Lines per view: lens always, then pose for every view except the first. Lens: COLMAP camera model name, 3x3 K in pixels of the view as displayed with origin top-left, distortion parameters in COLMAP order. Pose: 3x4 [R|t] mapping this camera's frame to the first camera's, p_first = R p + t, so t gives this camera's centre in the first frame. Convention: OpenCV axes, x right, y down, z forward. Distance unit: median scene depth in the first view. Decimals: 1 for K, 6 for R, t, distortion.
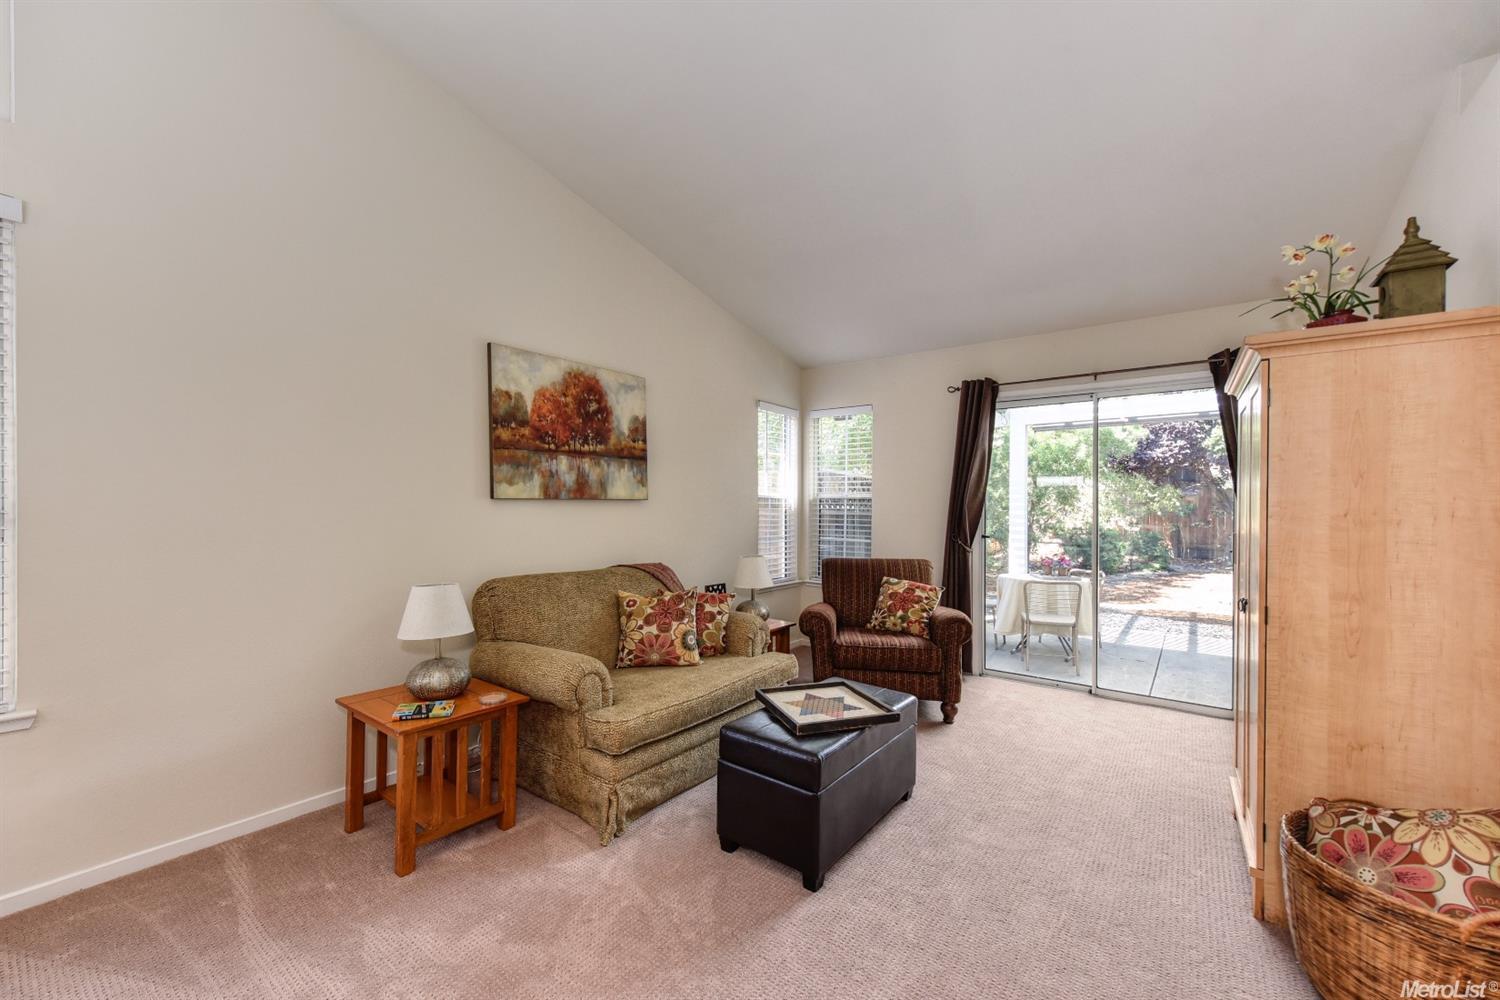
lens RADIAL K [[591.1, 0, 746.8], [0, 591.1, 517.8], [0, 0, 1]] dist [-0.001064, -0.000833]
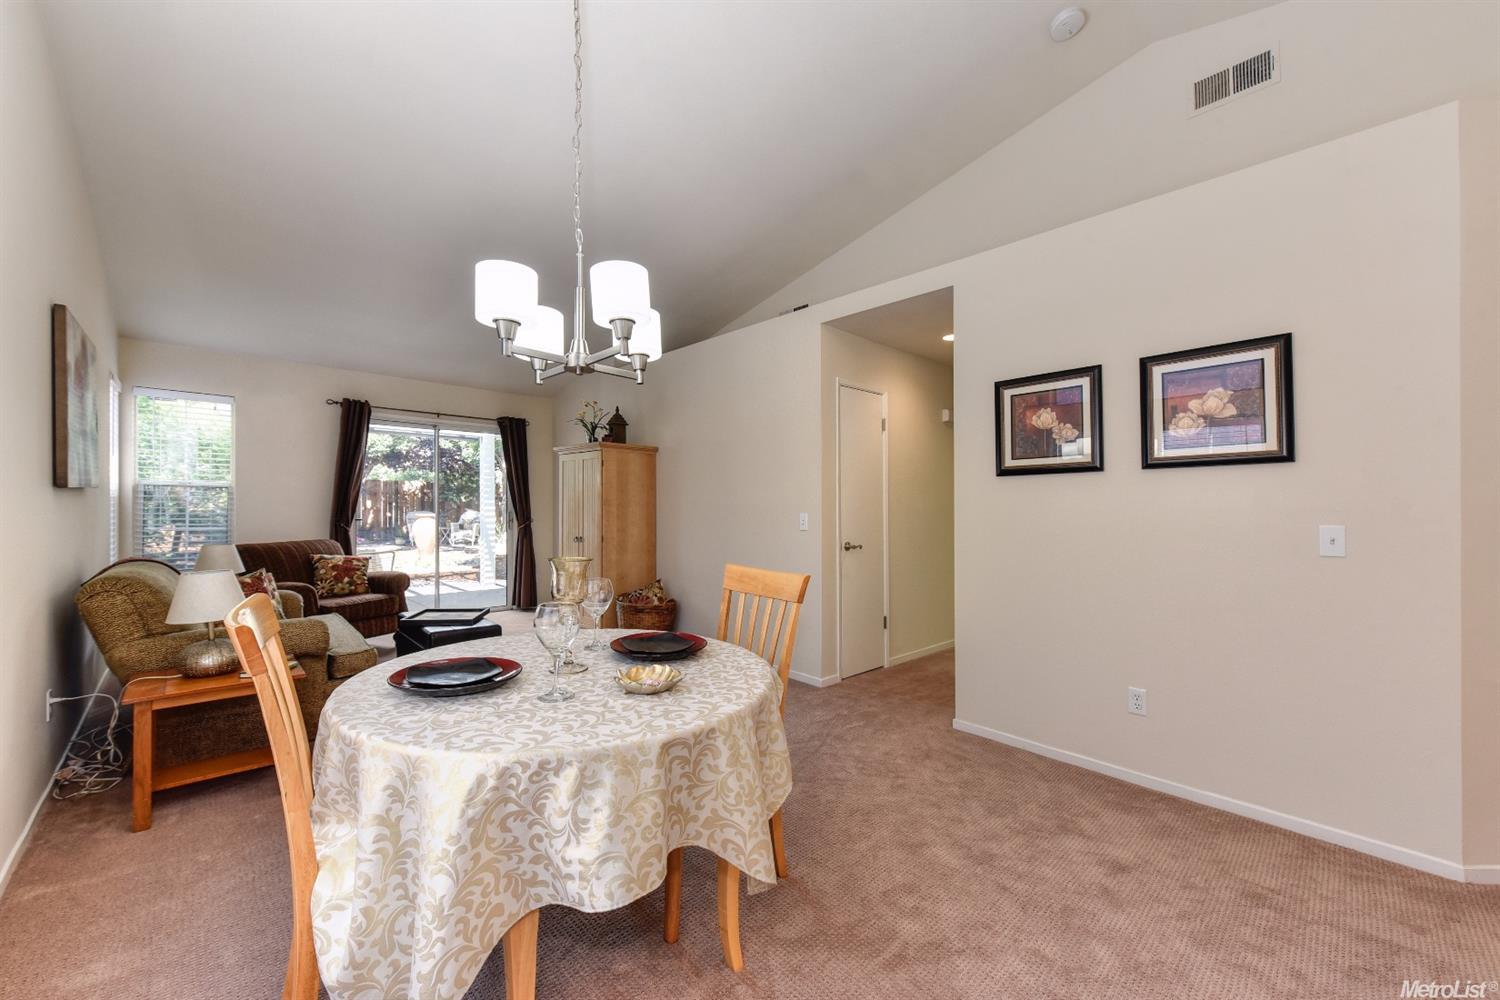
lens RADIAL K [[591.1, 0, 745.8], [0, 591.1, 501.2], [0, 0, 1]] dist [-0.001064, -0.000833]
pose [[0.165650, -0.004019, 0.986176, -0.908161], [0.002006, 0.999991, 0.003738, -0.014272], [-0.986183, 0.001359, 0.165657, -0.083090]]
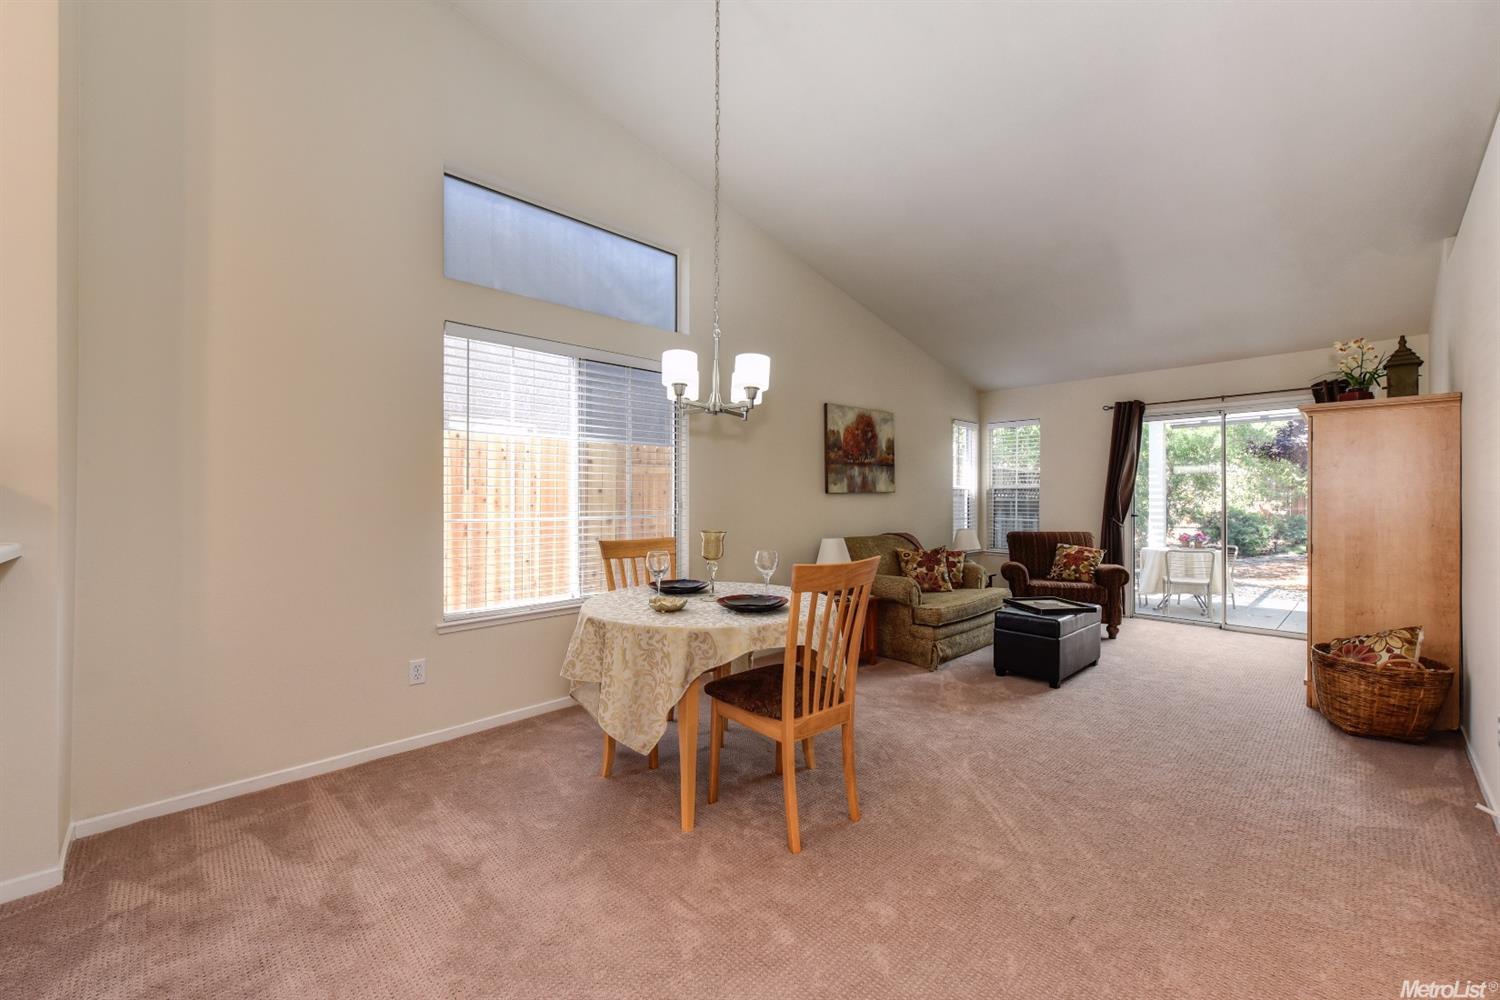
lens RADIAL K [[591.1, 0, 741.4], [0, 591.1, 509.9], [0, 0, 1]] dist [-0.001064, -0.000833]
pose [[0.985045, -0.008600, -0.172085, -0.308879], [0.009327, 0.999951, 0.003418, 0.006795], [0.172047, -0.004972, 0.985076, -0.604599]]
